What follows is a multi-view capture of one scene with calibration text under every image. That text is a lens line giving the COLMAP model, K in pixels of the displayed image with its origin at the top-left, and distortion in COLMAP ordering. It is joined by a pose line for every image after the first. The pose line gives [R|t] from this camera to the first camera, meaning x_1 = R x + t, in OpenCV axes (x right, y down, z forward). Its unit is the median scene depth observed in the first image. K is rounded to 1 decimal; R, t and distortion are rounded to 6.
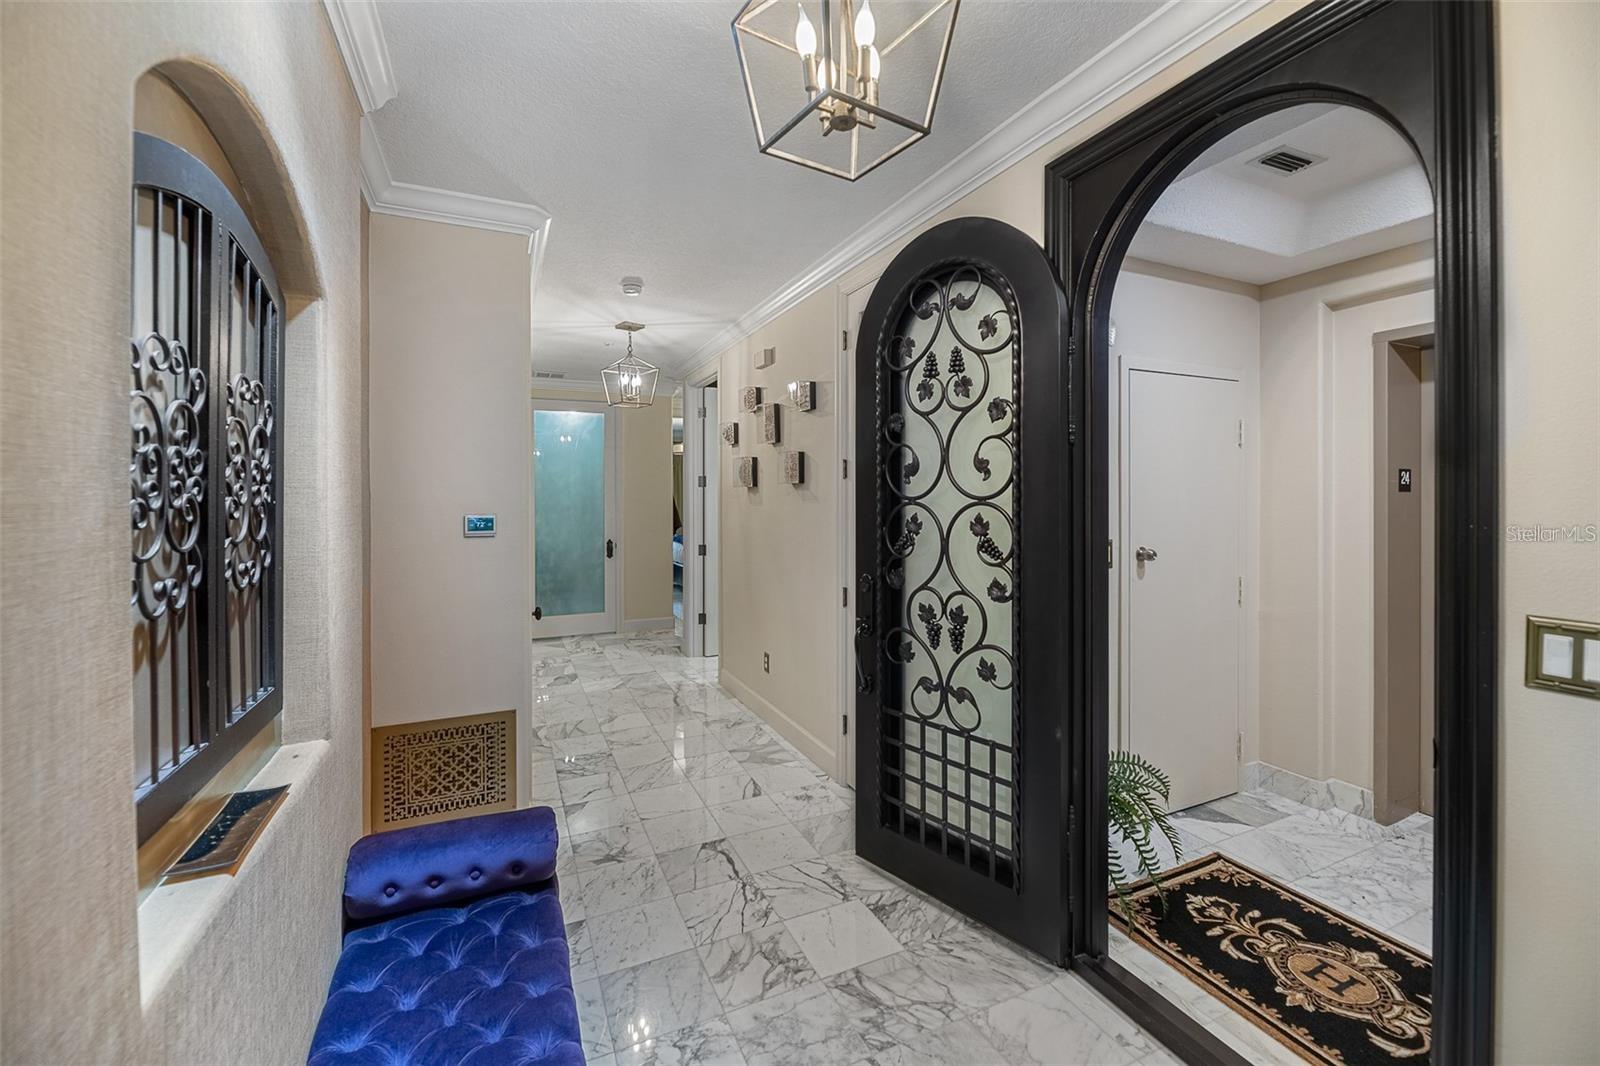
lens RADIAL K [[663.5, 0, 800.1], [0, 663.5, 499.1], [0, 0, 1]] dist [-0.006018, -0.000451]
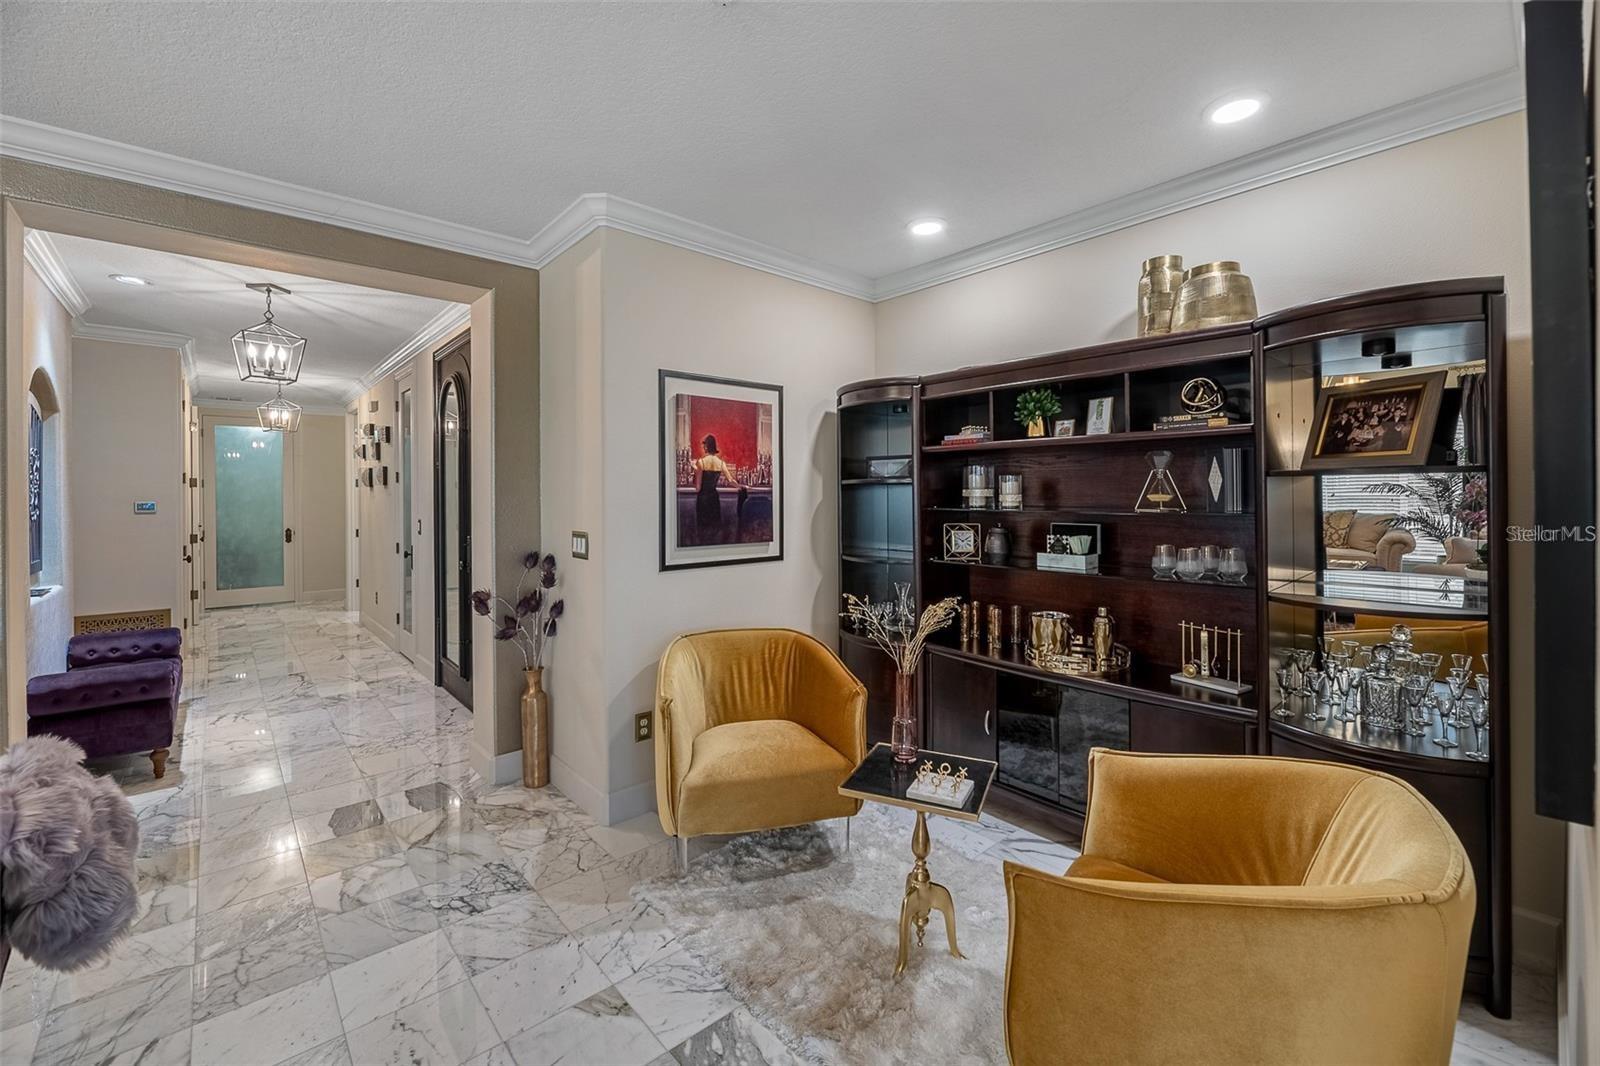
lens RADIAL K [[663.5, 0, 800.1], [0, 663.5, 499.1], [0, 0, 1]] dist [-0.006018, -0.000451]
pose [[0.955747, -0.001940, 0.294185, 0.440402], [0.002218, 0.999997, -0.000609, 0.013543], [-0.294183, 0.001235, 0.955748, -0.790341]]
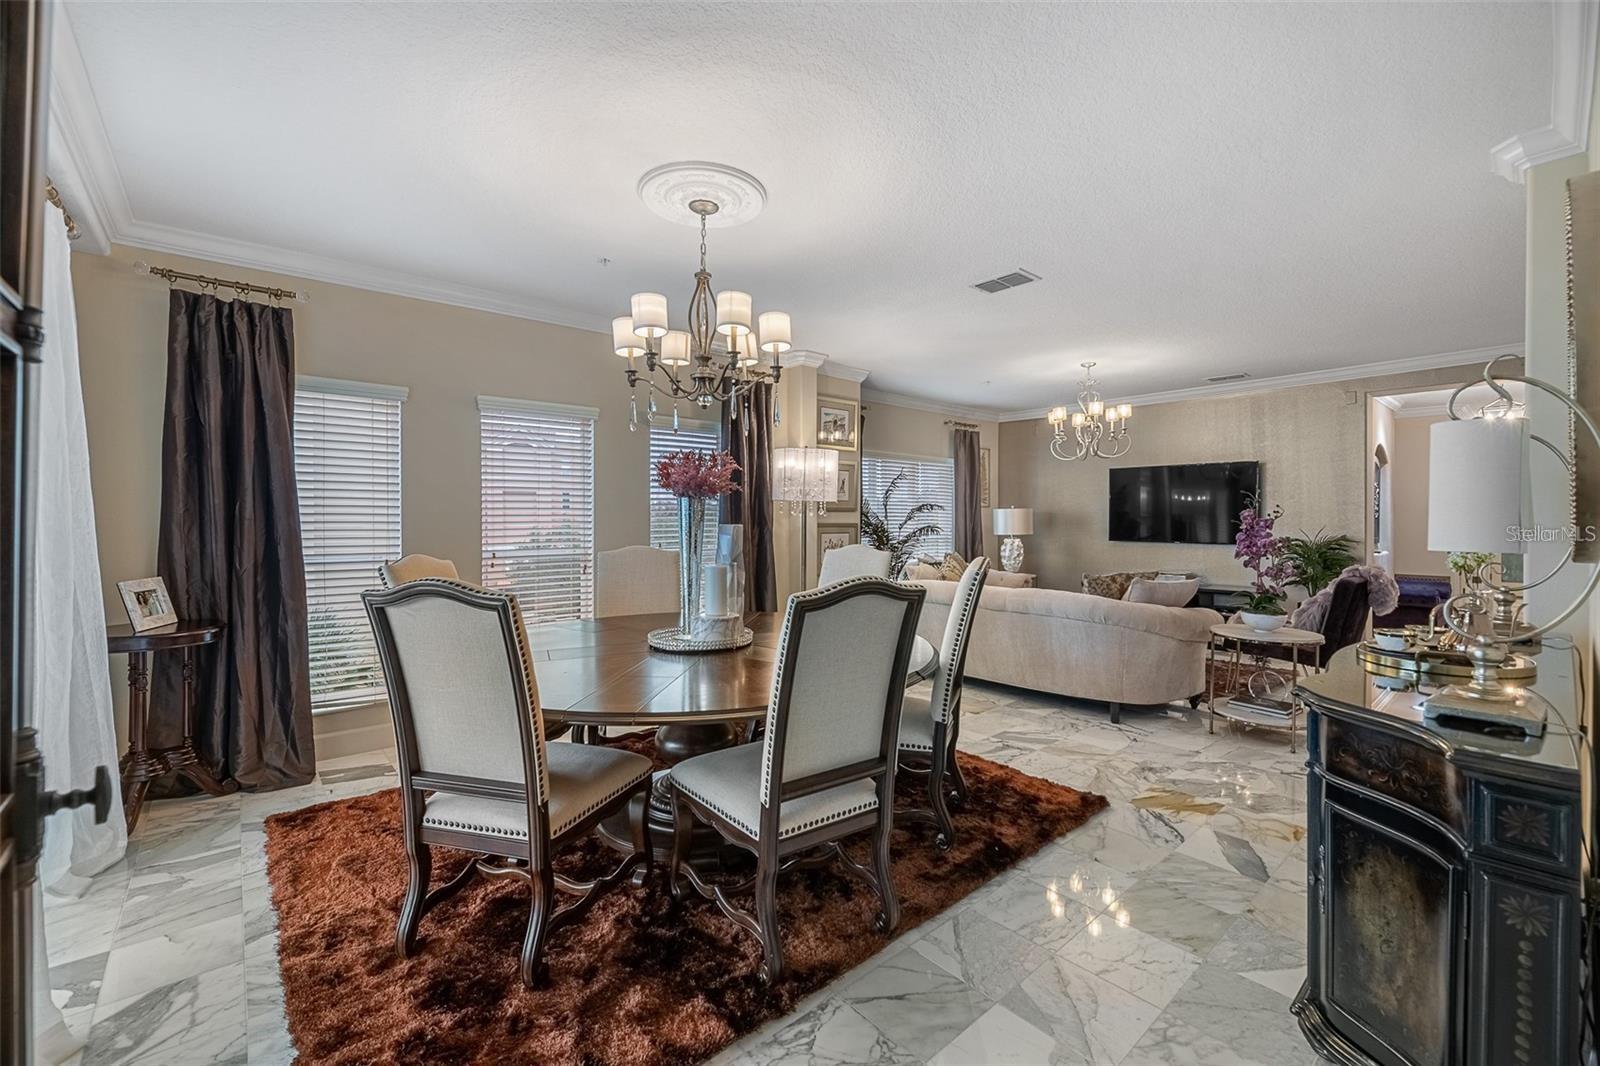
lens RADIAL K [[654.6, 0, 801.0], [0, 654.6, 527.9], [0, 0, 1]] dist [-0.002795, -0.000393]
pose [[0.278916, 0.013951, -0.960214, 0.972306], [-0.000498, 0.999896, 0.014383, 0.040578], [0.960315, -0.003534, 0.278894, -1.619618]]
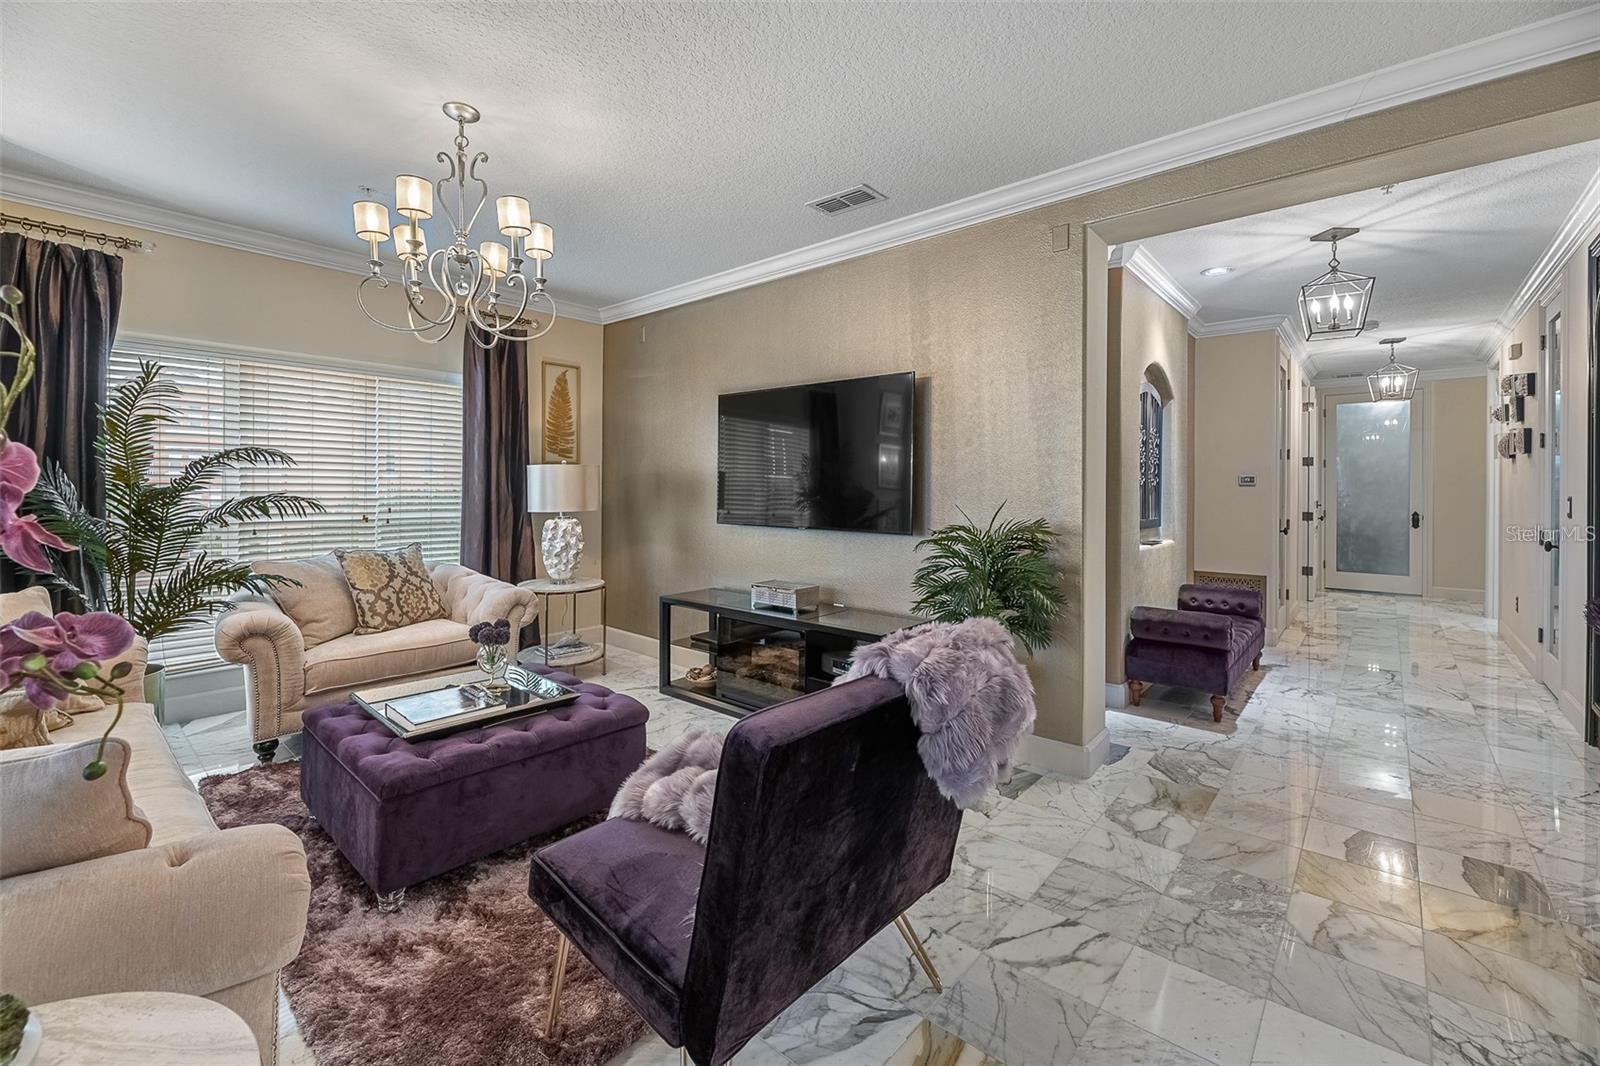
lens RADIAL K [[672.2, 0, 794.9], [0, 672.2, 489.4], [0, 0, 1]] dist [-0.002583, -0.000443]
pose [[0.411448, 0.006868, -0.911407, 0.500031], [-0.008274, 0.999959, 0.003801, 0.044105], [0.911396, 0.005977, 0.411488, -0.673066]]
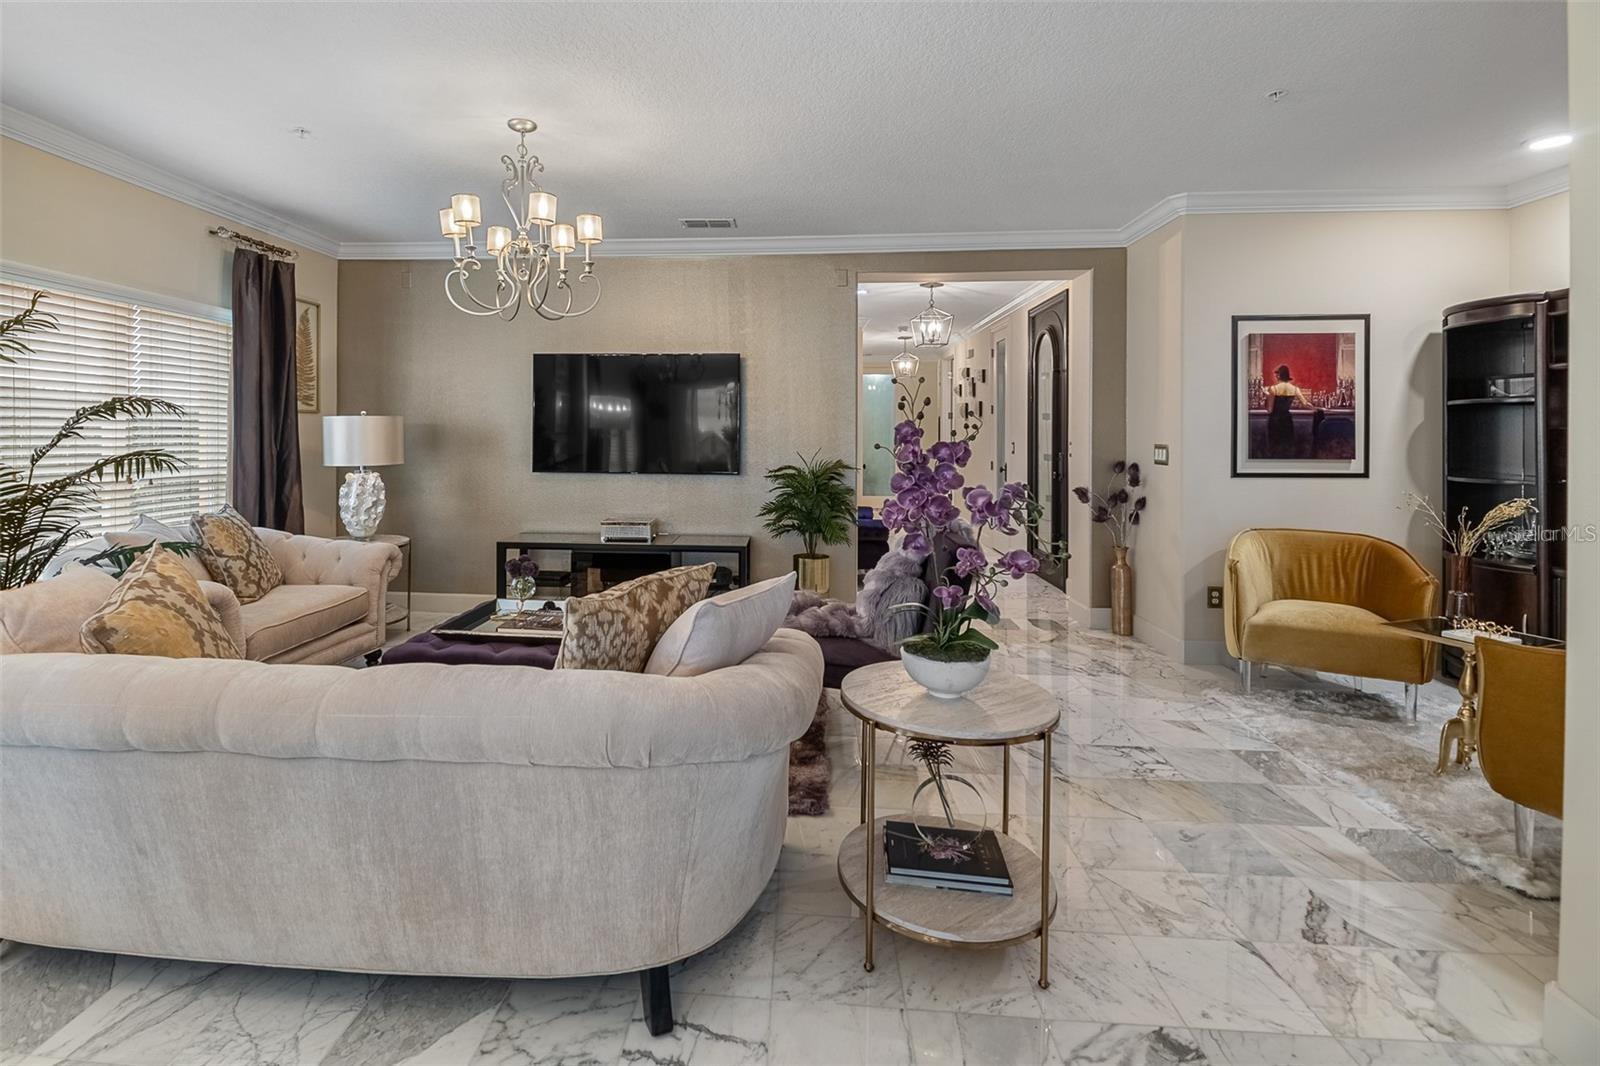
lens RADIAL K [[736.0, 0, 739.1], [0, 736.0, 436.8], [0, 0, 1]] dist [-0.001669, -0.000505]
pose [[0.870983, 0.007392, -0.491258, 0.415889], [-0.007173, 0.999972, 0.002330, 0.037351], [0.491261, 0.001495, 0.871011, -1.228242]]
